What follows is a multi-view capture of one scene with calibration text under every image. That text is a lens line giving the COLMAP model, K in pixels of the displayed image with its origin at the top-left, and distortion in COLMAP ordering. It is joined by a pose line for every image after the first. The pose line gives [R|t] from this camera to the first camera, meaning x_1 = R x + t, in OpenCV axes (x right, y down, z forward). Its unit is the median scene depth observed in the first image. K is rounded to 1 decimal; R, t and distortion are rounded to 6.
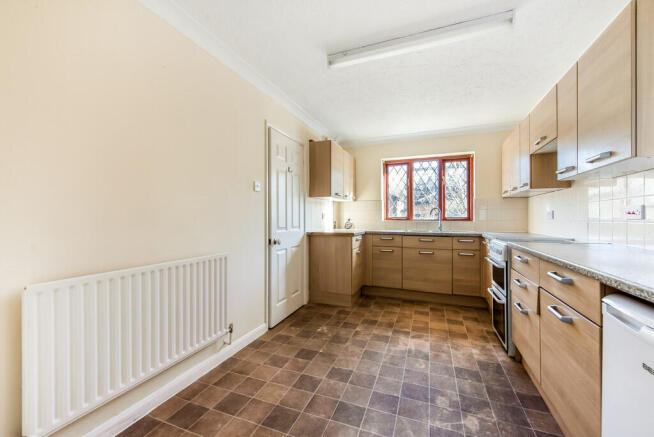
lens RADIAL K [[263.3, 0, 324.7], [0, 263.3, 213.3], [0, 0, 1]] dist [0.011393, -0.000518]
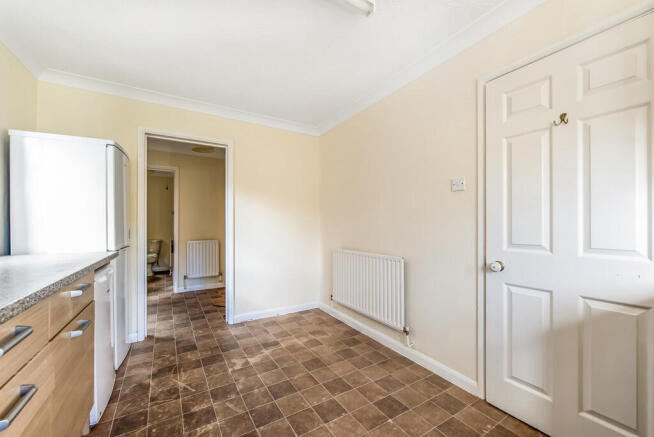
lens RADIAL K [[263.3, 0, 327.9], [0, 263.3, 230.7], [0, 0, 1]] dist [0.011393, -0.000518]
pose [[-0.595008, 0.018875, -0.803498, 0.674284], [0.017819, 0.999788, 0.010291, 0.018987], [0.803522, -0.008194, -0.595219, 1.383610]]
